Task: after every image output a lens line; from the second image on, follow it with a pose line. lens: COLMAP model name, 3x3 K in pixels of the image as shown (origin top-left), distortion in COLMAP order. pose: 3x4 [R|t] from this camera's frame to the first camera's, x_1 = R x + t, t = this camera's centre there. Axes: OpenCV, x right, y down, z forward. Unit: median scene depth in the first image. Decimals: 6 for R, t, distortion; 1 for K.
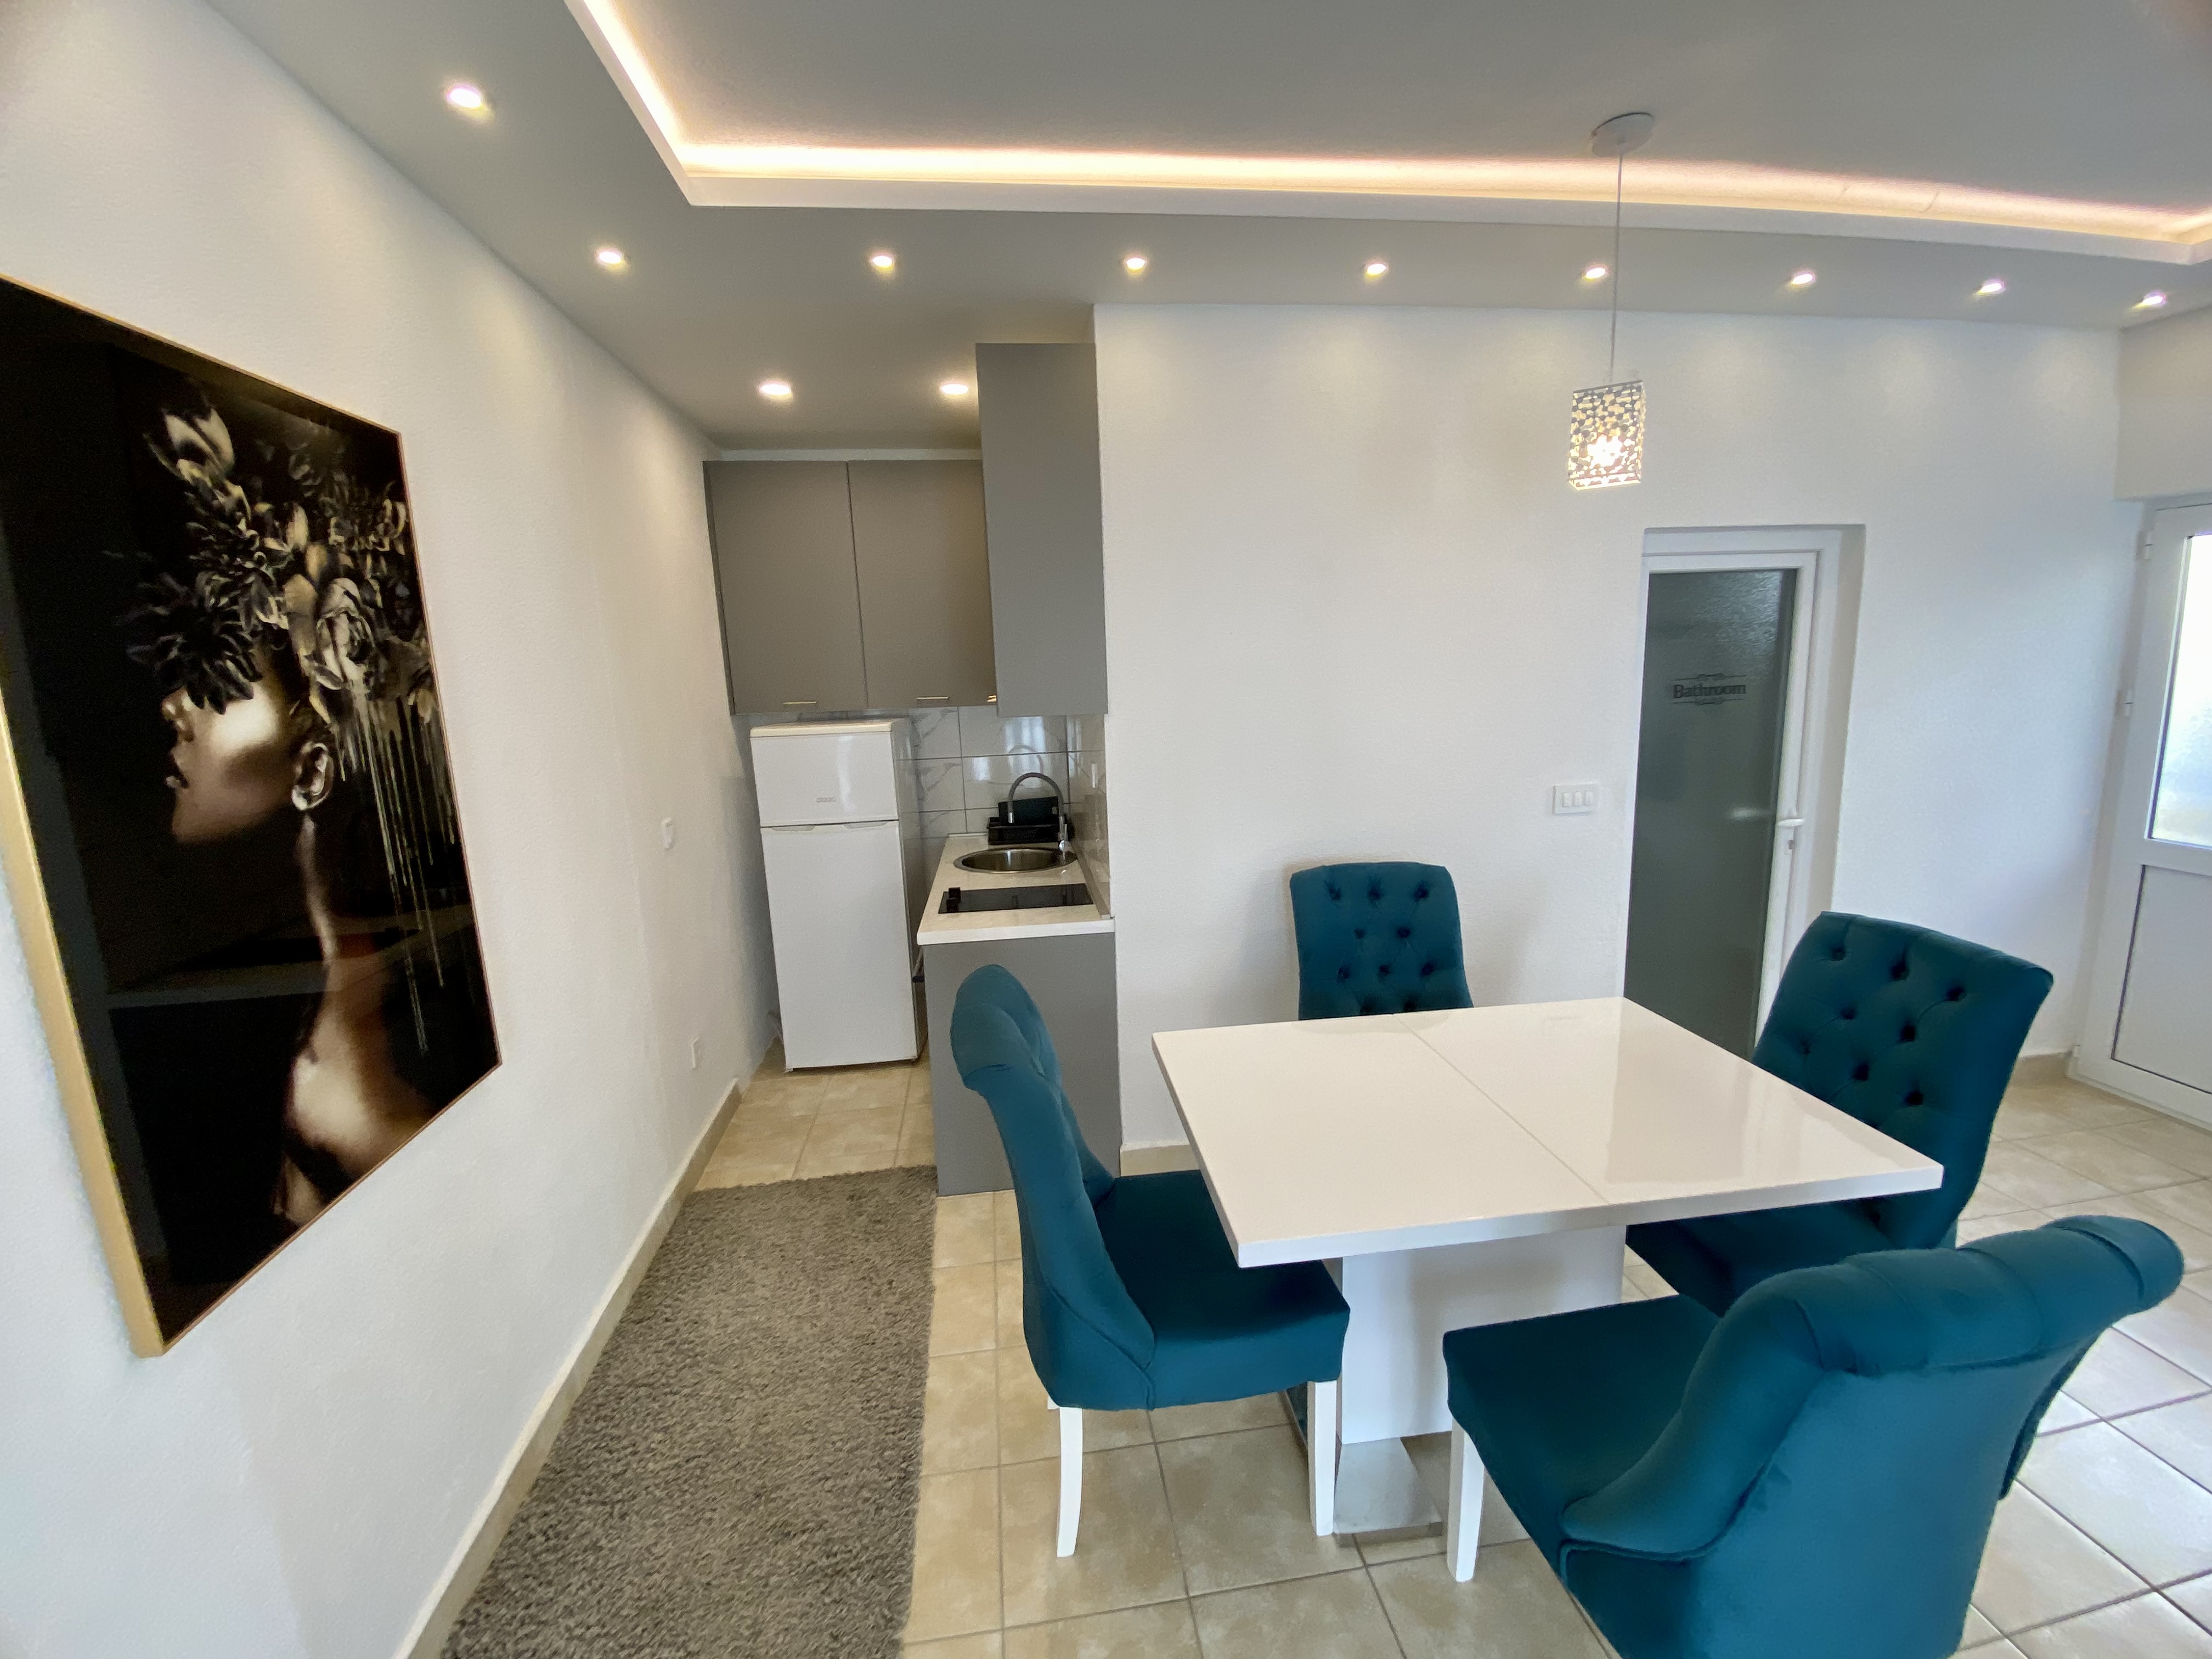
lens RADIAL K [[885.9, 0, 1120.7], [0, 885.9, 819.0], [0, 0, 1]] dist [0.007741, -0.013917]
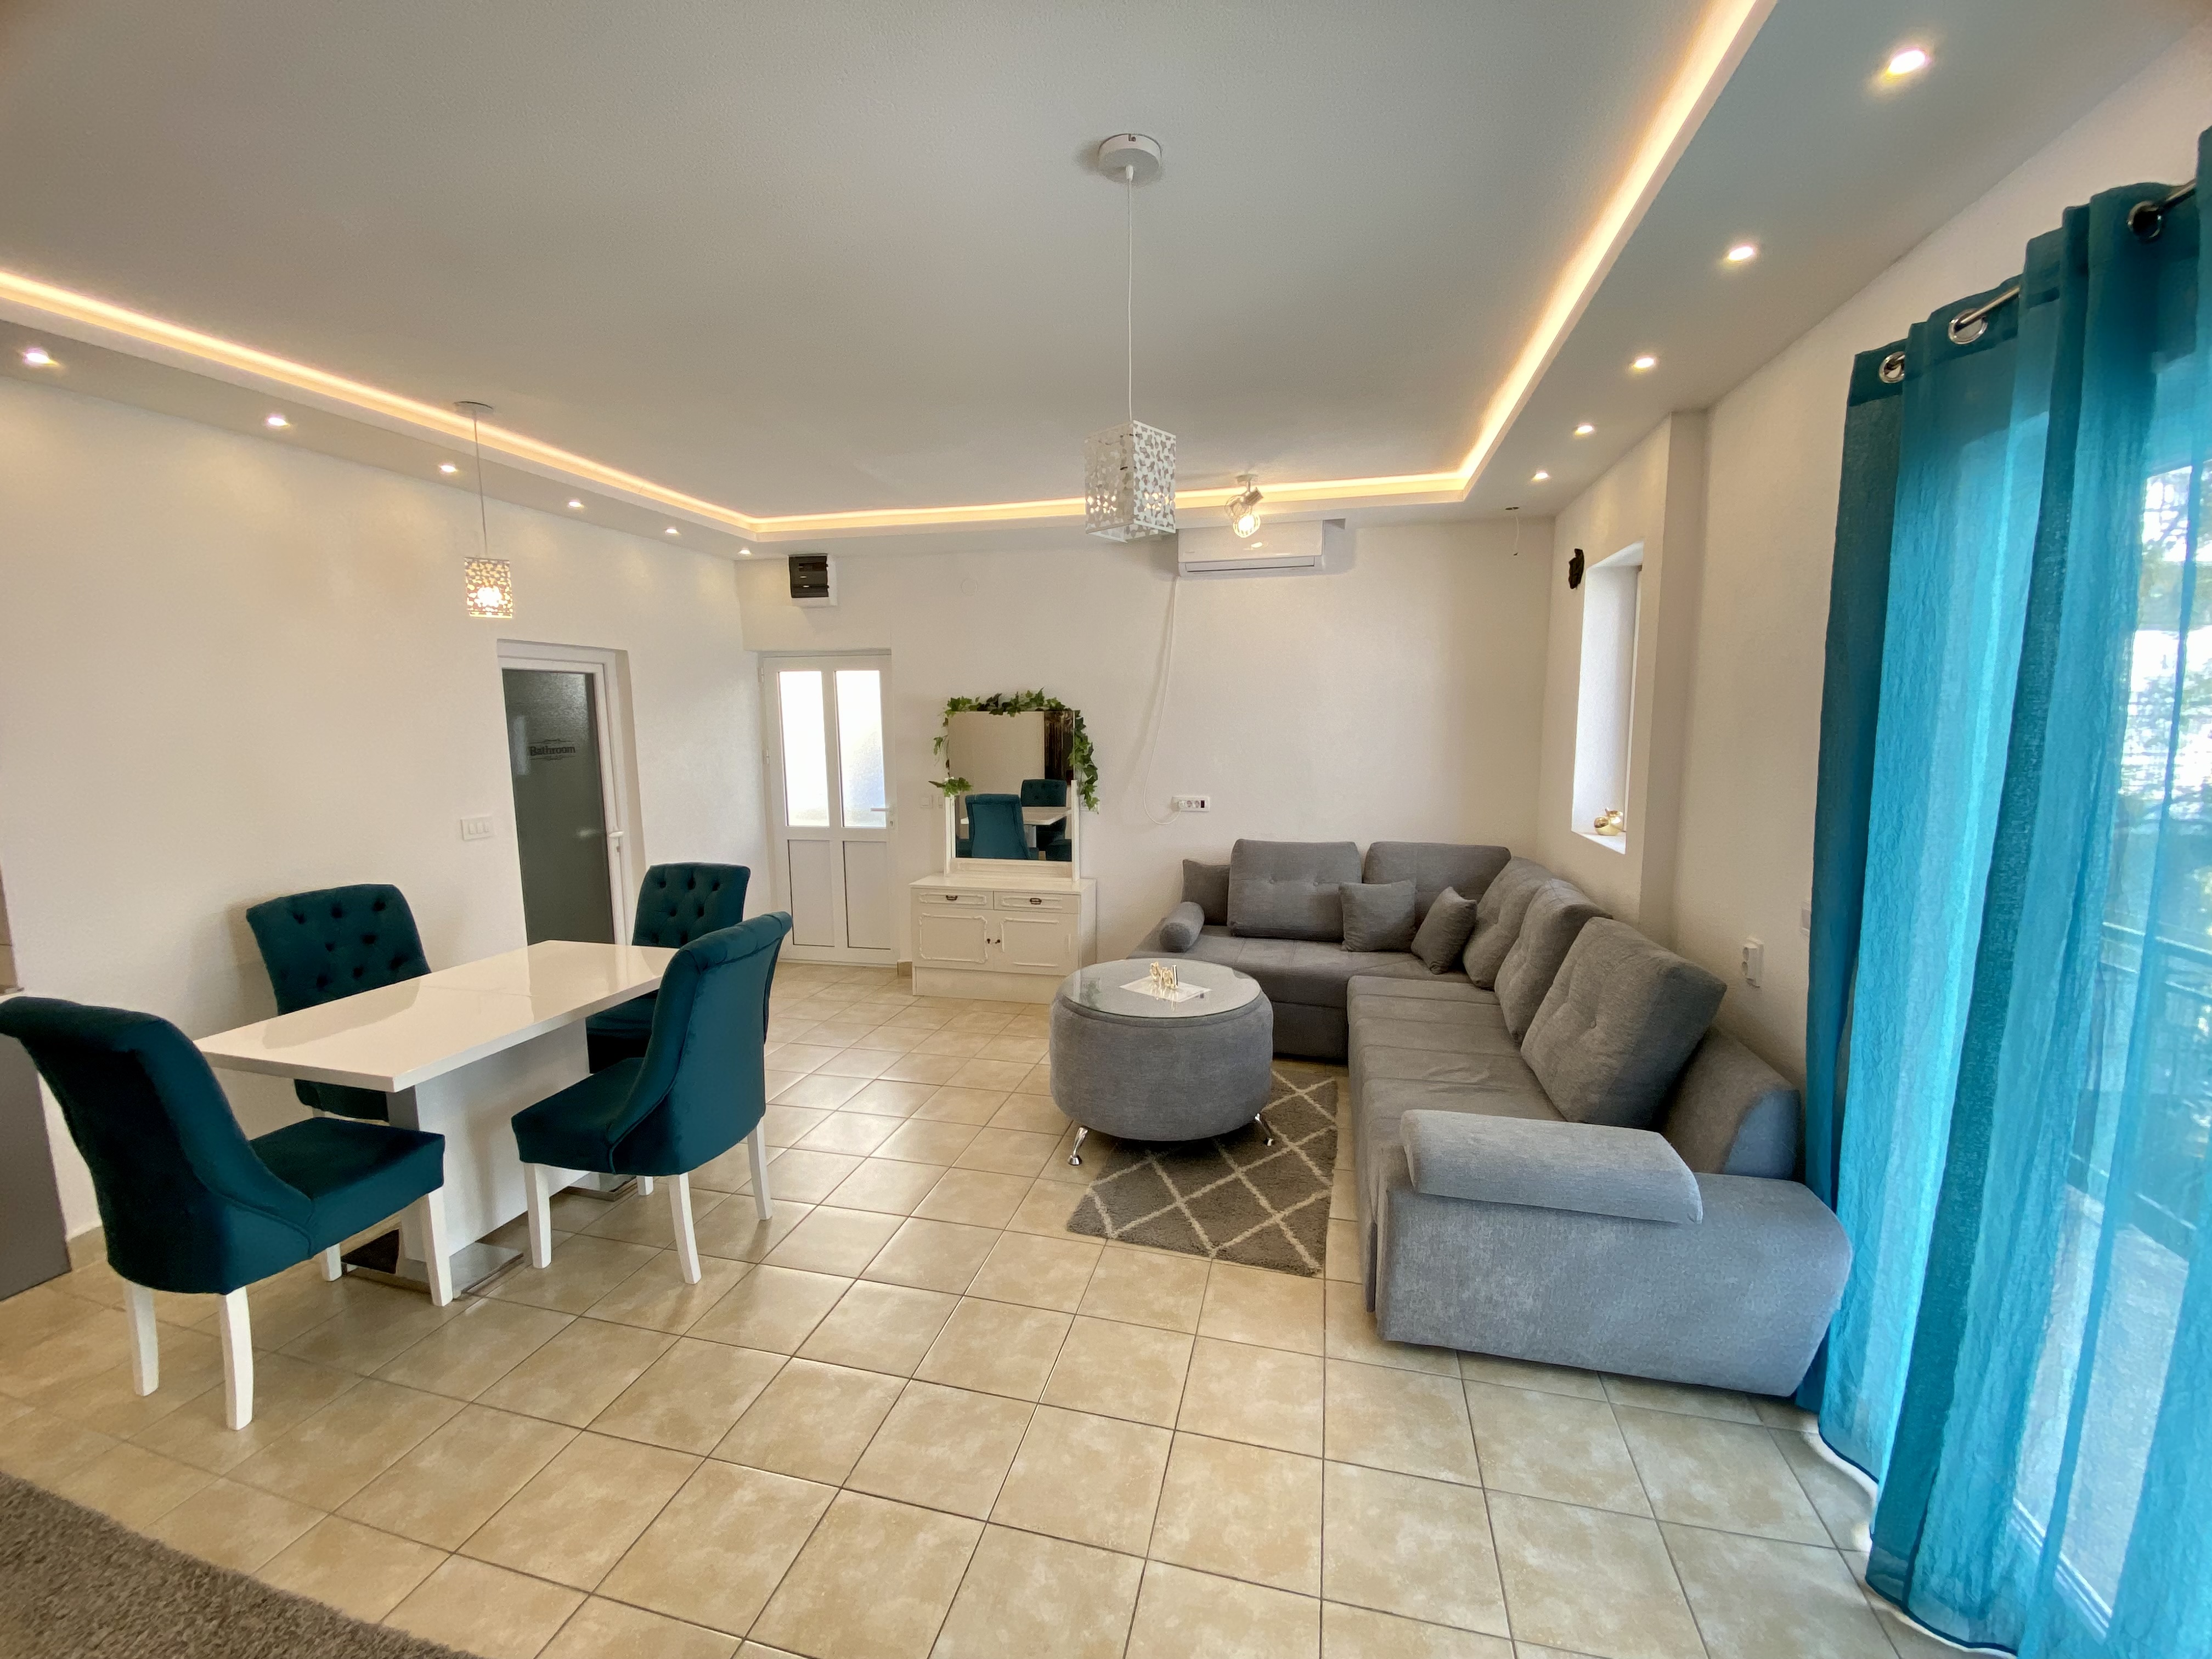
lens RADIAL K [[885.9, 0, 1116.3], [0, 885.9, 839.0], [0, 0, 1]] dist [0.007741, -0.013917]
pose [[0.356894, -0.089773, 0.929821, -0.608669], [0.150014, 0.987961, 0.037806, 0.134511], [-0.922021, 0.125993, 0.366065, -0.610292]]
